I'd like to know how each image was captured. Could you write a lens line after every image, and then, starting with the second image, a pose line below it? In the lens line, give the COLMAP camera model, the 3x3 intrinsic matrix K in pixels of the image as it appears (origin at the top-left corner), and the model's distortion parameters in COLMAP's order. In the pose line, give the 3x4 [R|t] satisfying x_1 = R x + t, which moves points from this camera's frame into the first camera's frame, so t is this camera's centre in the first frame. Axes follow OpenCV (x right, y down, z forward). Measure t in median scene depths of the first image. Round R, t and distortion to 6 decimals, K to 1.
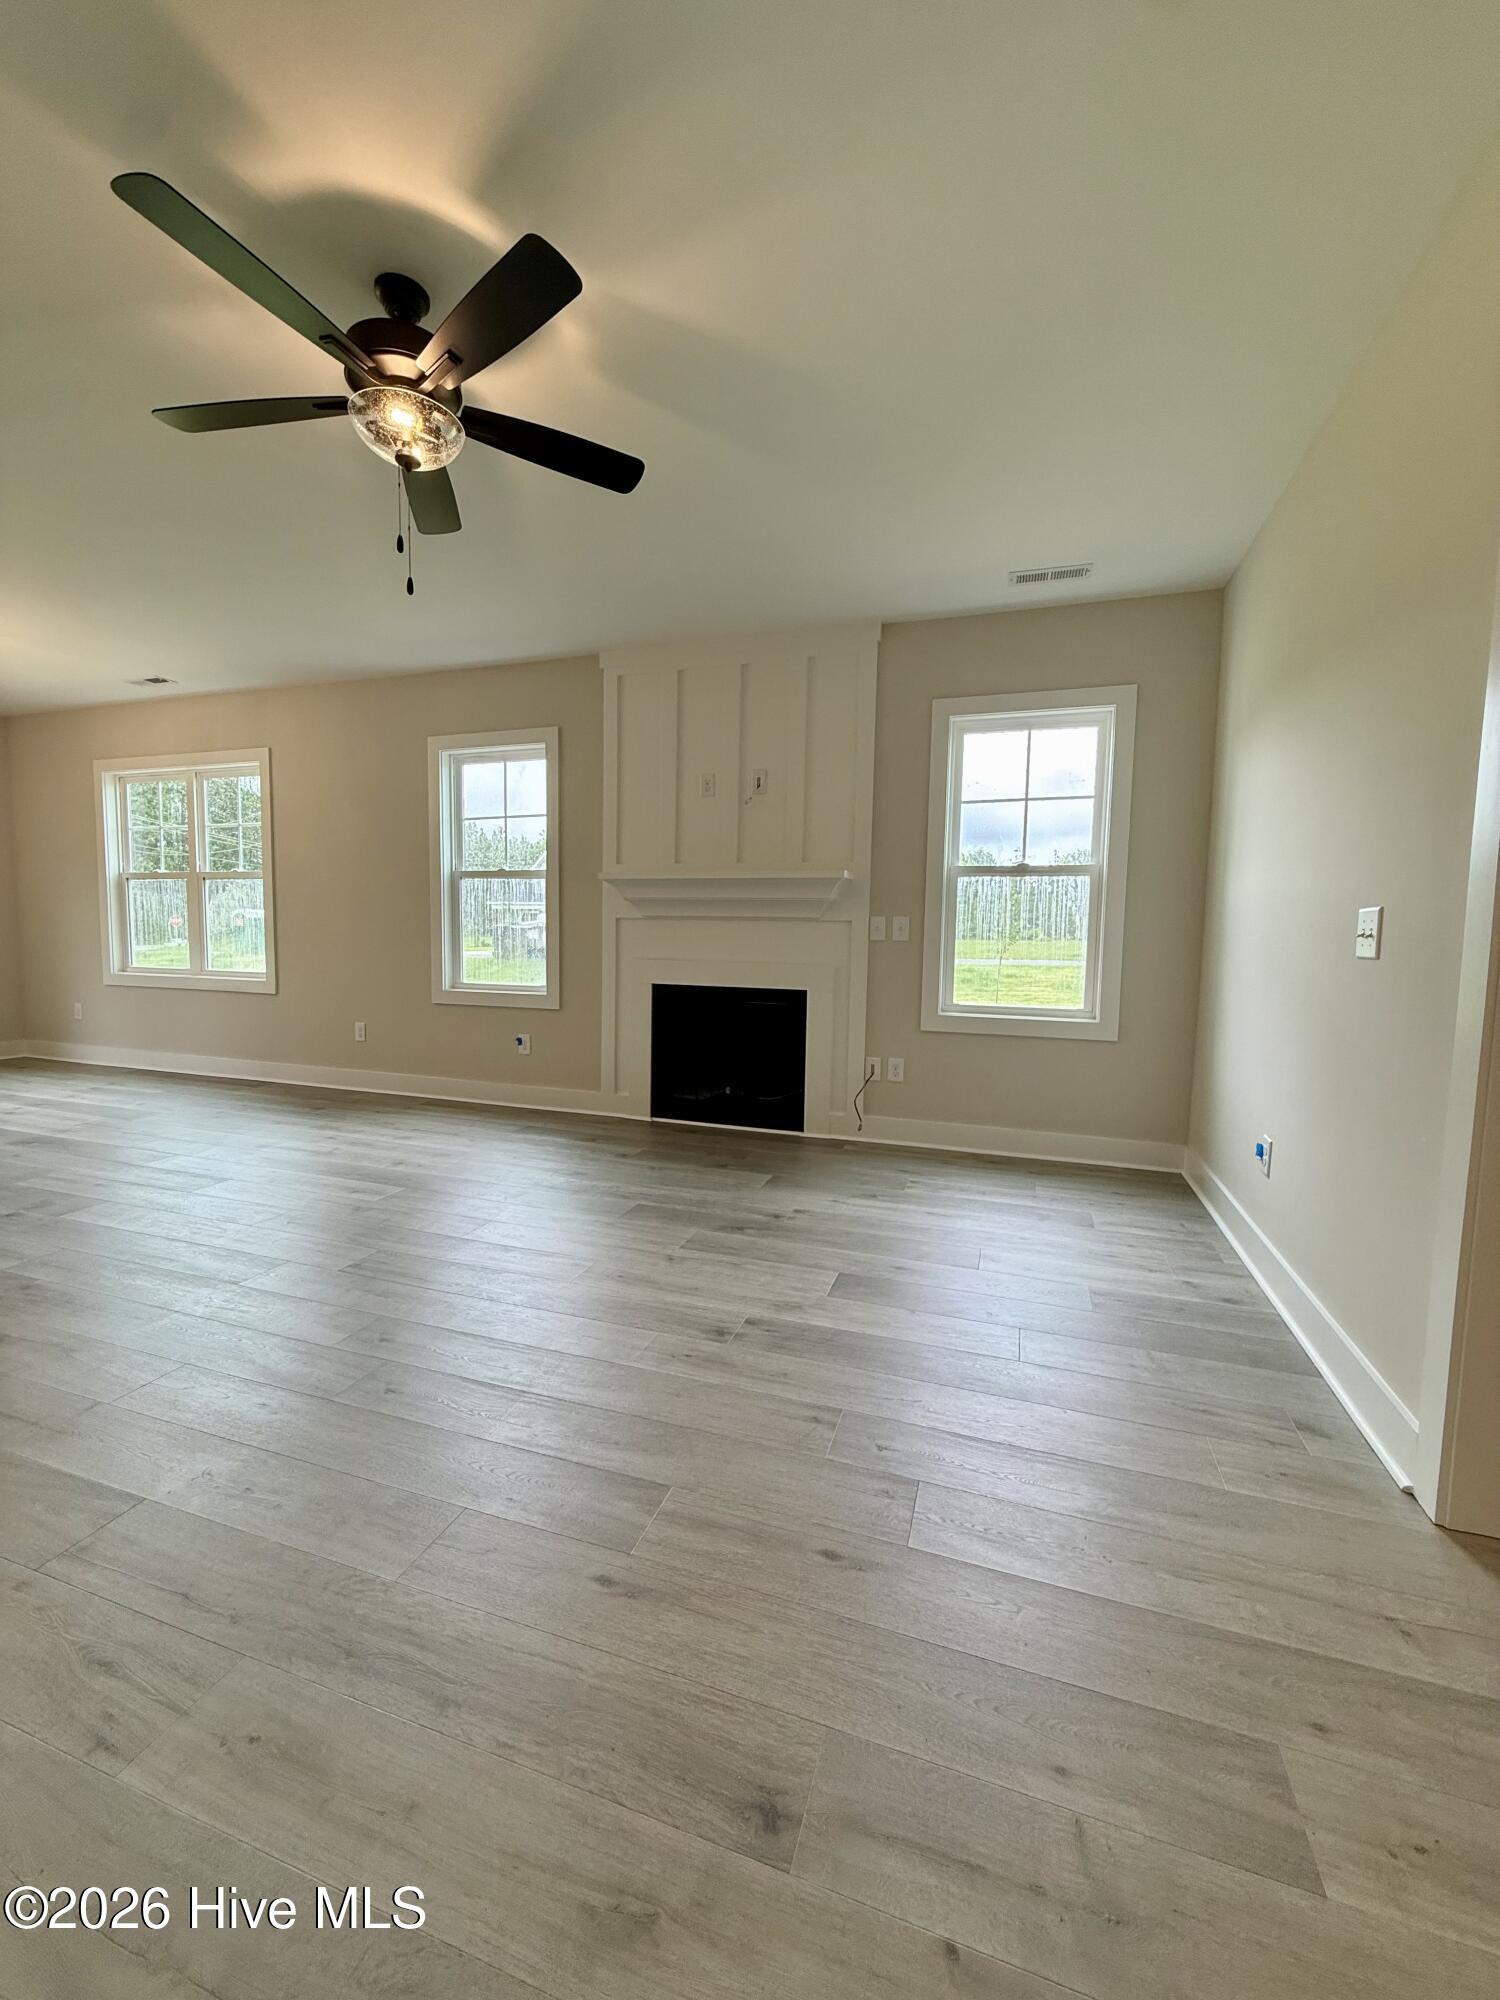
lens RADIAL K [[795.7, 0, 760.8], [0, 795.7, 1007.5], [0, 0, 1]] dist [-0.003576, -0.000271]
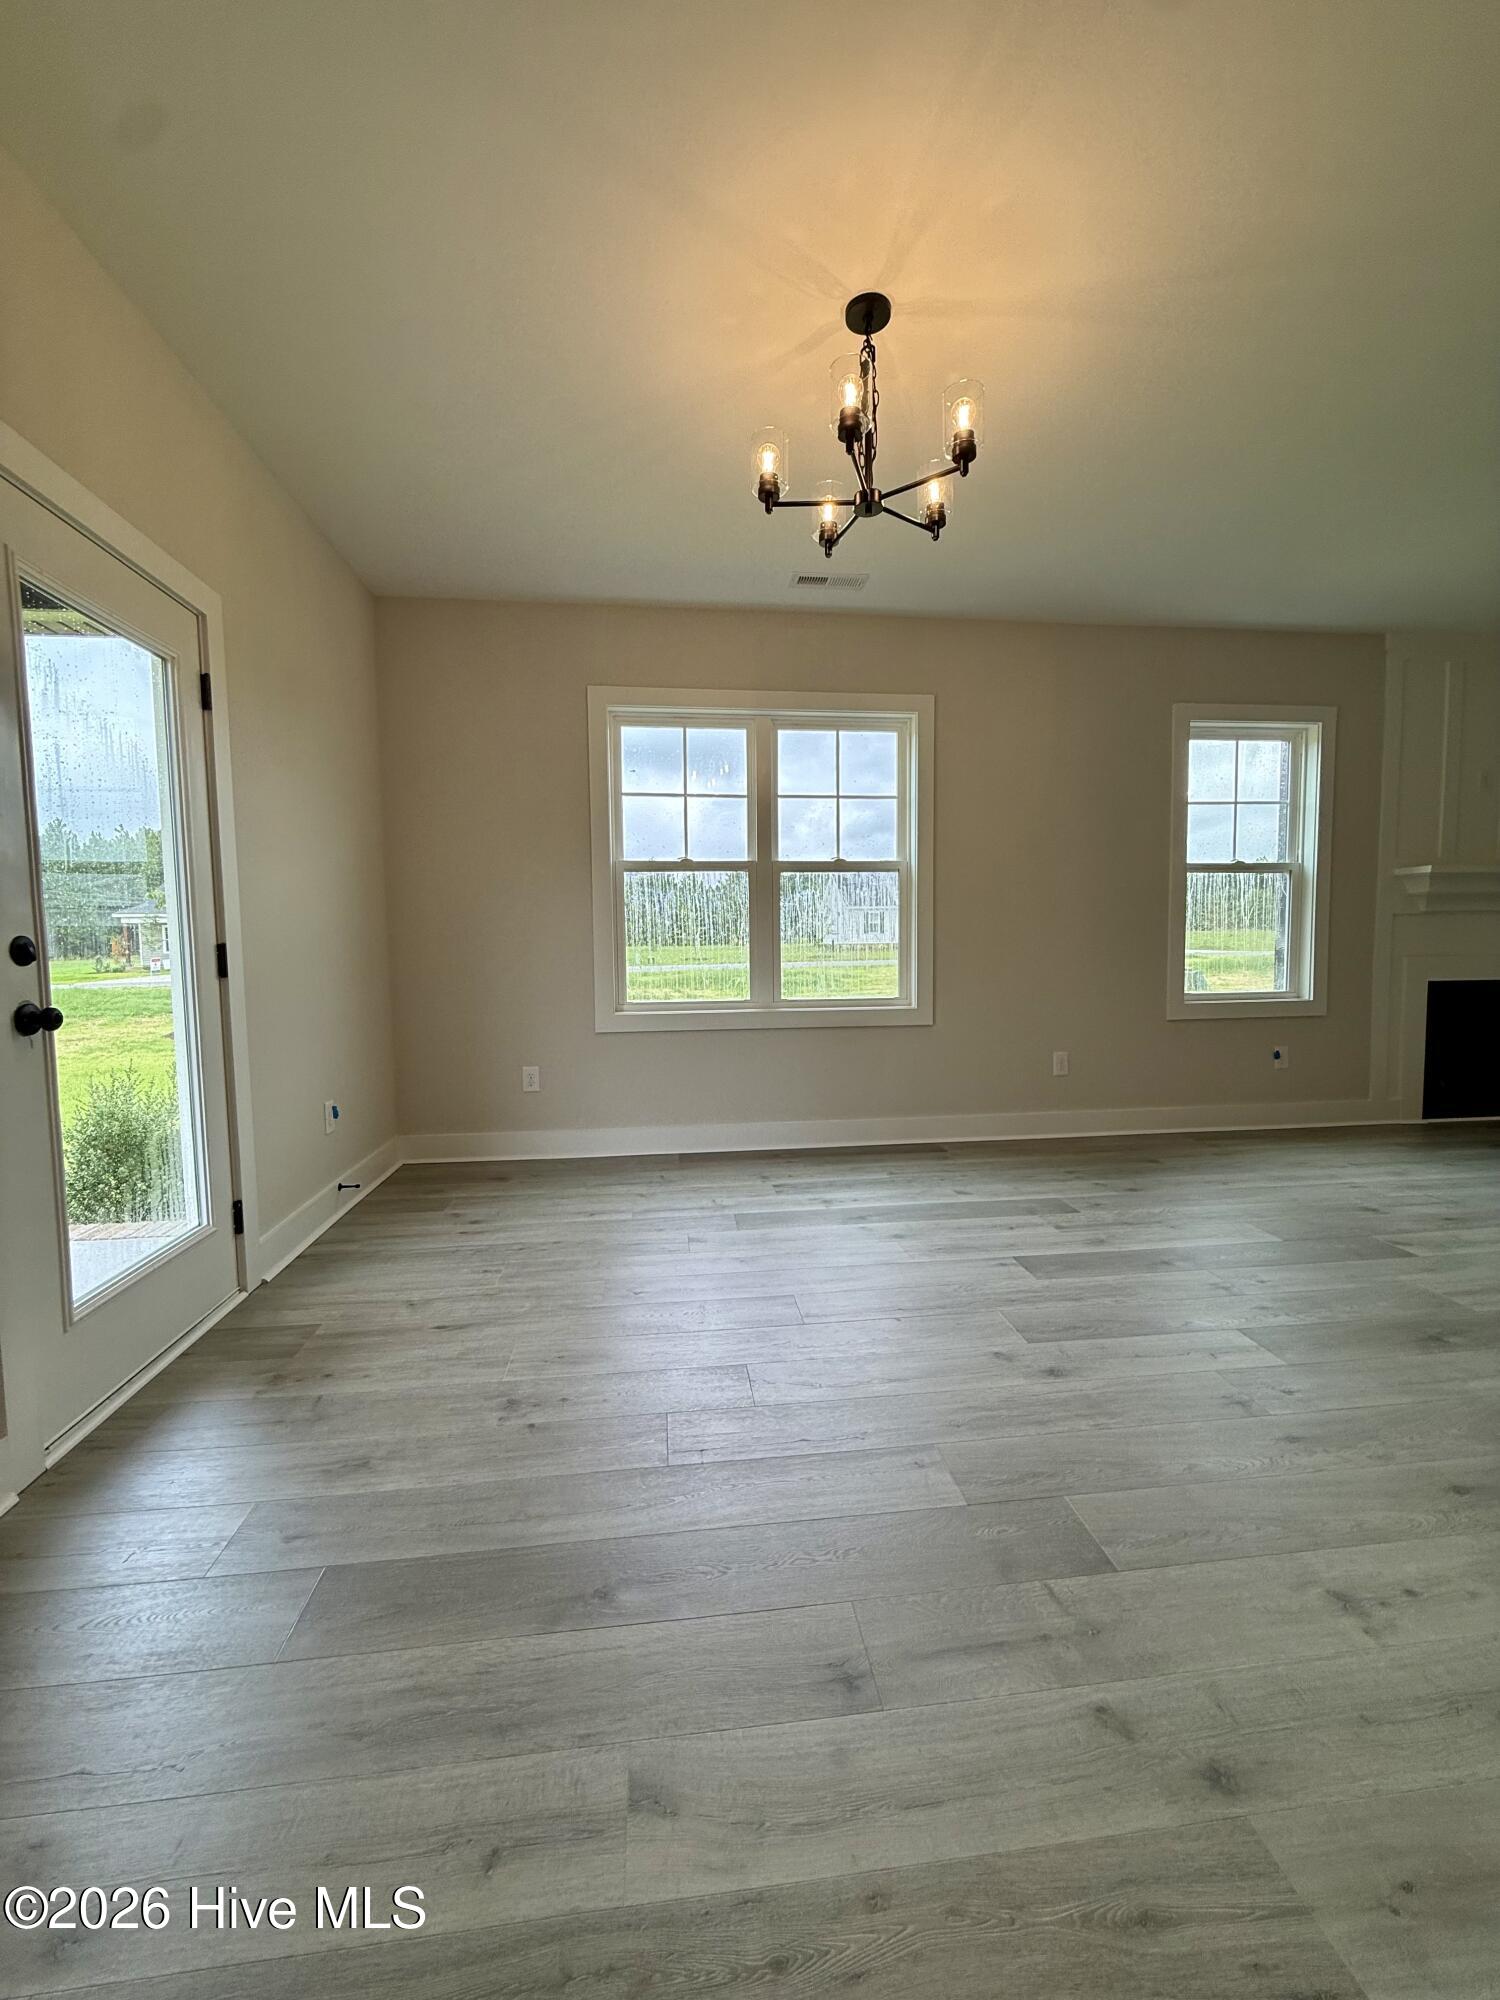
lens RADIAL K [[837.3, 0, 753.9], [0, 837.3, 994.2], [0, 0, 1]] dist [0.002150, 0.000244]
pose [[0.904700, -0.064303, 0.421169, -0.215071], [0.071797, 0.997417, -0.001942, -0.012700], [-0.419956, 0.031996, 0.906980, 0.068125]]
